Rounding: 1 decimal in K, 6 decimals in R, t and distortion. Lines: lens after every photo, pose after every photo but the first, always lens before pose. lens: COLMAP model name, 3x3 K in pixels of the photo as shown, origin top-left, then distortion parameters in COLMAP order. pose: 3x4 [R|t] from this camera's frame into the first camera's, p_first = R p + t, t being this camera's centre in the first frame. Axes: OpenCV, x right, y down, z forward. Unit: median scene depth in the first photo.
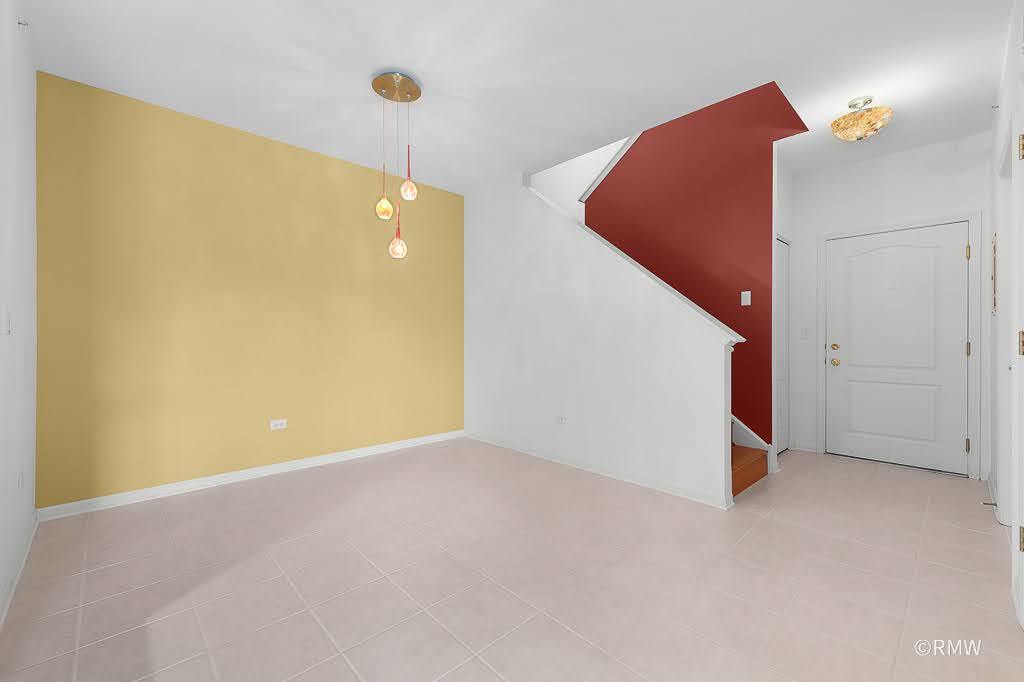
lens RADIAL K [[419.0, 0, 512.0], [0, 419.0, 341.0], [0, 0, 1]] dist [0.020133, -0.000005]
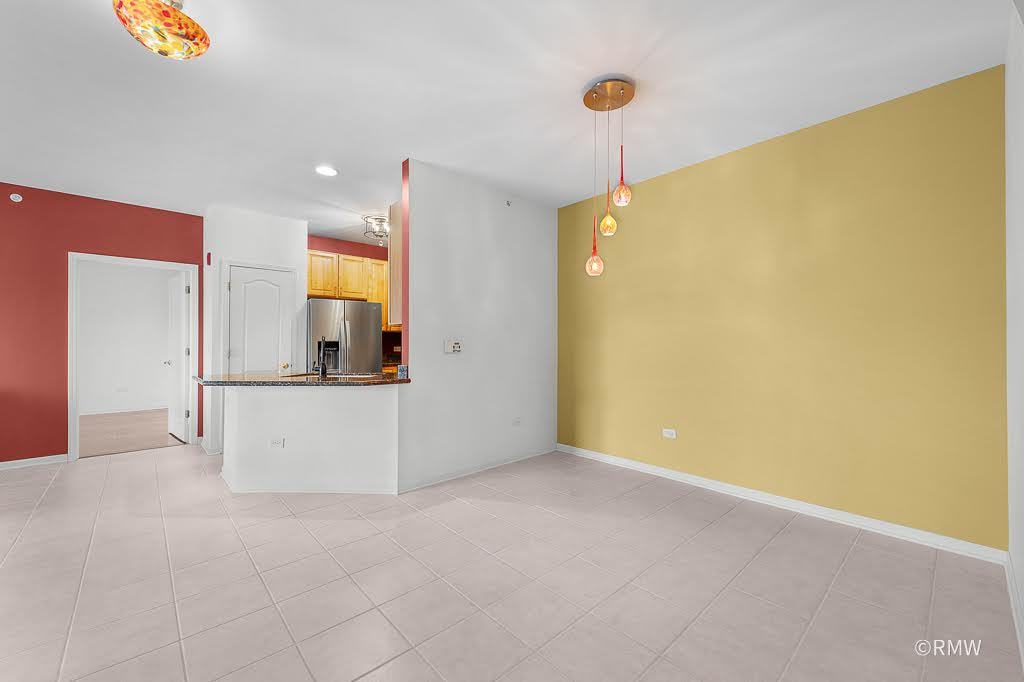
lens RADIAL K [[410.6, 0, 512.0], [0, 410.6, 341.0], [0, 0, 1]] dist [0.006680, -0.000046]
pose [[-0.018413, -0.006854, -0.999807, 0.515930], [-0.005338, 0.999963, -0.006757, -0.029723], [0.999816, 0.005213, -0.018449, 0.623028]]
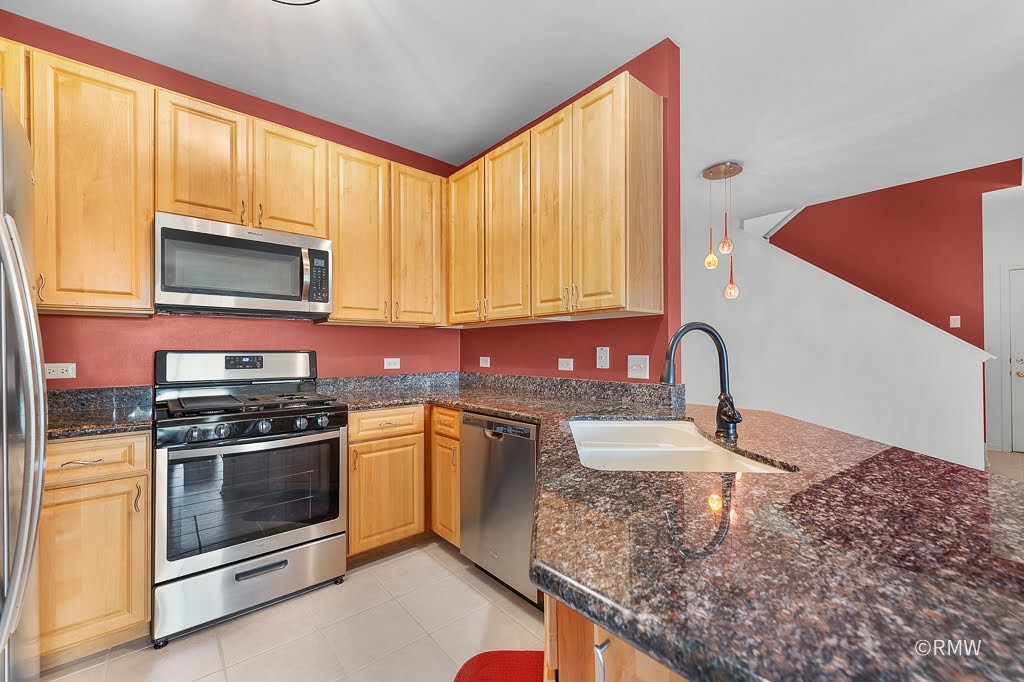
lens RADIAL K [[411.4, 0, 513.2], [0, 411.4, 348.1], [0, 0, 1]] dist [0.002274, -0.000082]
pose [[0.998191, -0.007800, -0.059613, -0.669306], [0.007236, 0.999927, -0.009679, -0.024632], [0.059684, 0.009230, 0.998175, -0.260121]]
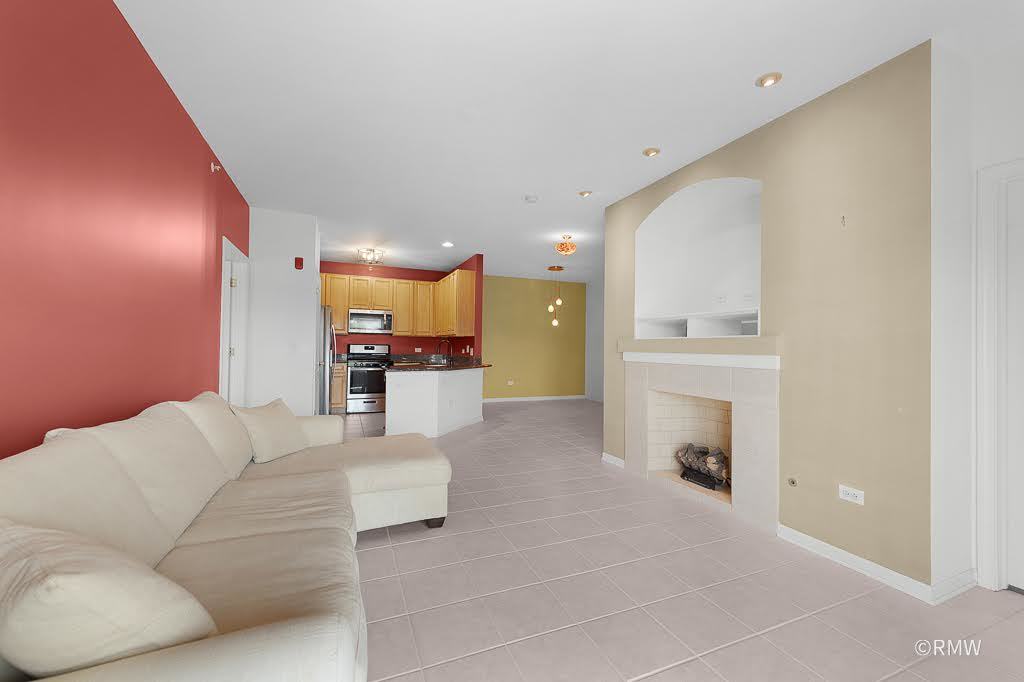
lens RADIAL K [[410.6, 0, 512.0], [0, 410.6, 341.0], [0, 0, 1]] dist [0.006680, -0.000046]
pose [[0.931732, 0.007161, -0.363076, 0.393005], [-0.015246, 0.999695, -0.019409, -0.017063], [0.362827, 0.023619, 0.931557, -1.424643]]
